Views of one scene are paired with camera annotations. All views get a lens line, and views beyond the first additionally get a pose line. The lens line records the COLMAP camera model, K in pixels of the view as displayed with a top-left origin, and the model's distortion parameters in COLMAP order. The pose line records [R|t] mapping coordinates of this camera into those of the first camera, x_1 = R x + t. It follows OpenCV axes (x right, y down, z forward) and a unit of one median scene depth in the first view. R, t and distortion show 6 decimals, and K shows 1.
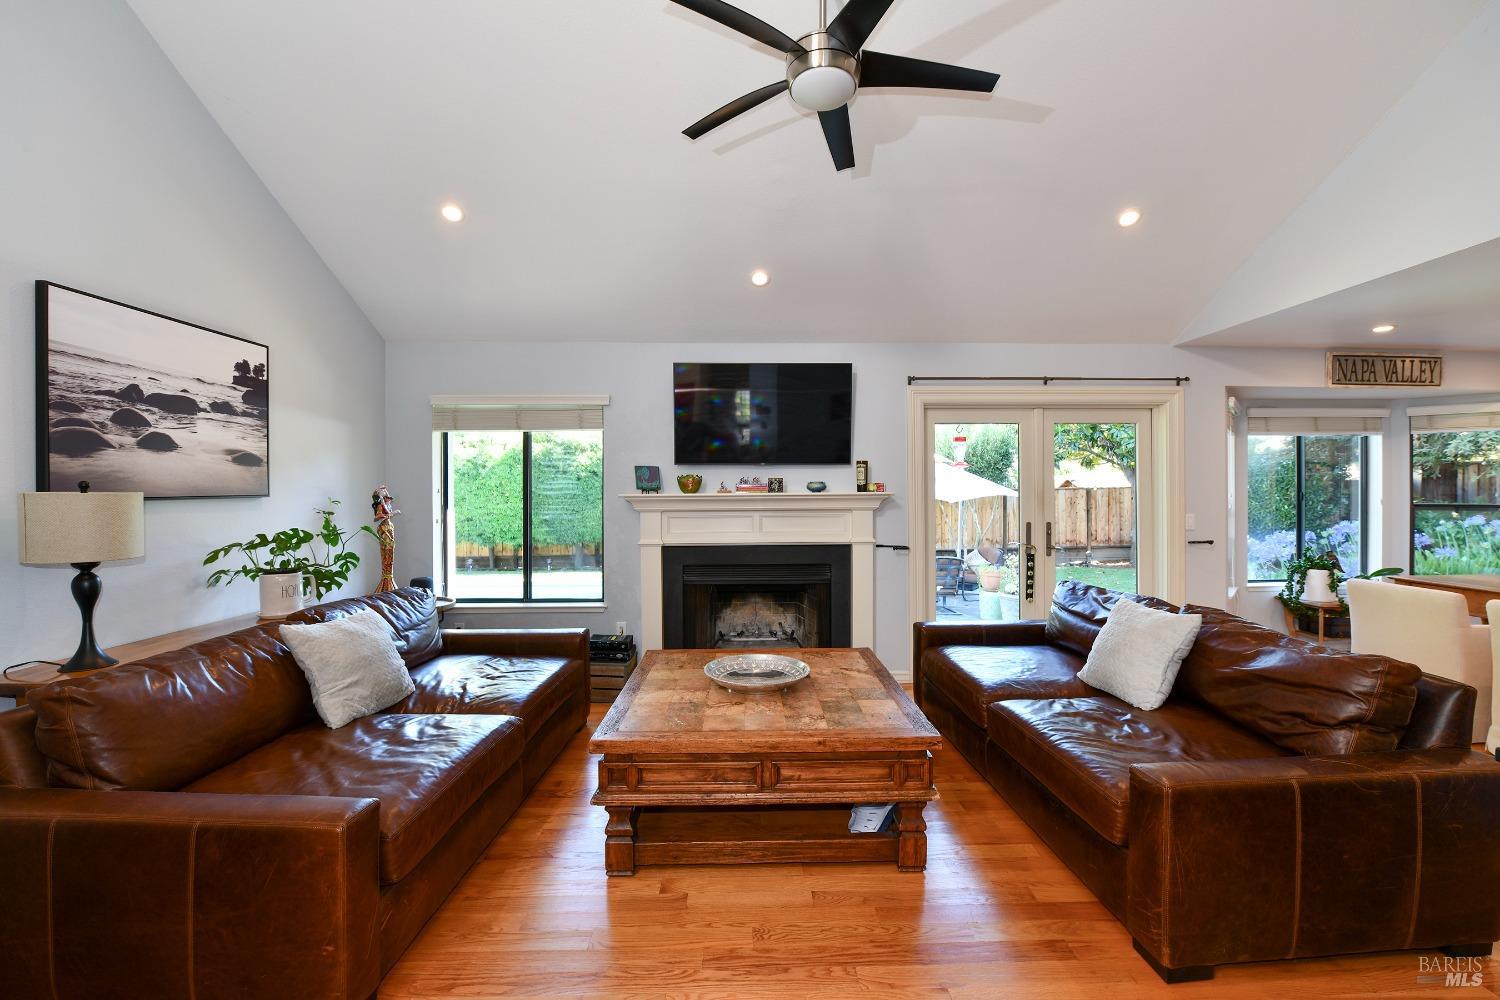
lens RADIAL K [[609.0, 0, 761.8], [0, 609.0, 489.8], [0, 0, 1]] dist [-0.000211, 0.000534]
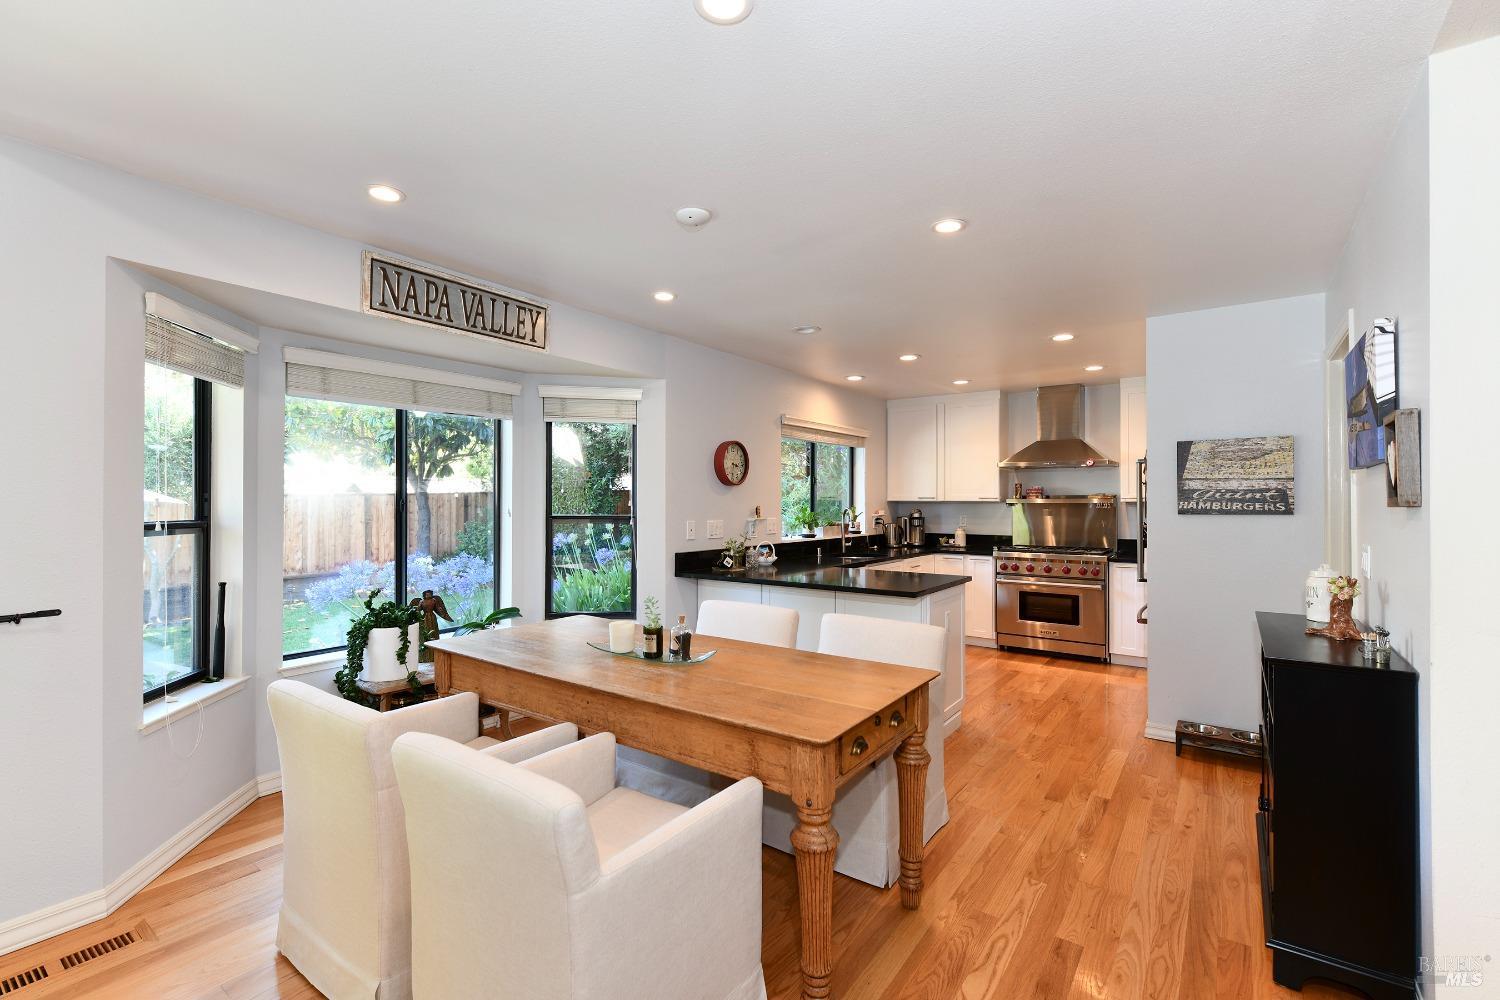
lens RADIAL K [[667.4, 0, 782.5], [0, 667.4, 493.6], [0, 0, 1]] dist [-0.004624, -0.001459]
pose [[0.599930, 0.012419, 0.799956, 0.702373], [-0.009231, 0.999920, -0.008601, 0.001407], [-0.799999, -0.002225, 0.599997, 0.333462]]
